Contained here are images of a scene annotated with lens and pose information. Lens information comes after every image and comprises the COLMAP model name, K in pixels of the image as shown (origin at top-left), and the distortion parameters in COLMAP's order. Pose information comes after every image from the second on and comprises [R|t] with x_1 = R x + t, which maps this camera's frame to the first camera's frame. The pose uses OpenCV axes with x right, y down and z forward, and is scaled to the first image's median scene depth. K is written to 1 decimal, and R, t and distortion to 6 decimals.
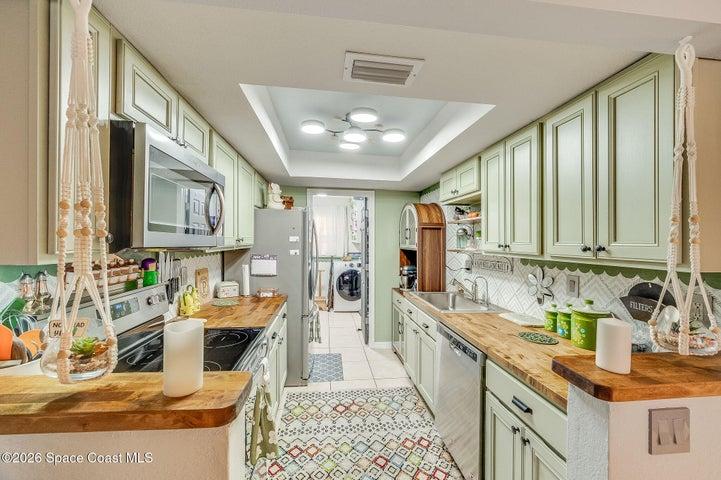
lens RADIAL K [[260.1, 0, 362.6], [0, 260.1, 245.0], [0, 0, 1]] dist [-0.000472, 0.000138]
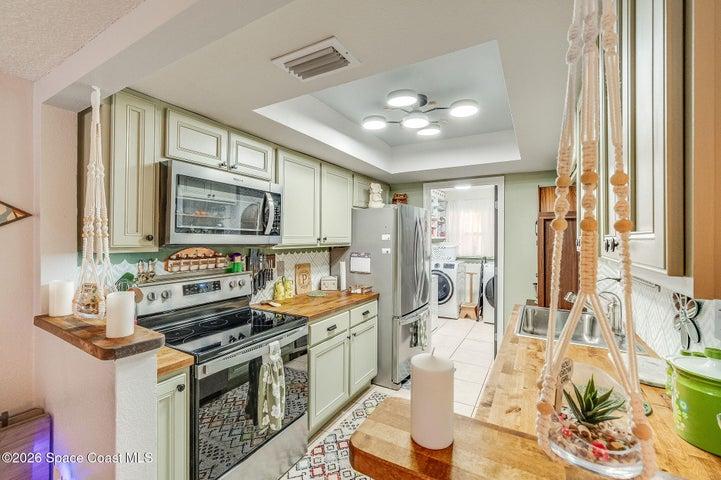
lens RADIAL K [[284.1, 0, 382.3], [0, 284.1, 242.9], [0, 0, 1]] dist [-0.000749, -0.000112]
pose [[0.830002, -0.000495, -0.557760, 0.424345], [-0.002437, 0.999987, -0.004514, 0.003571], [0.557755, 0.005106, 0.829990, 0.130050]]
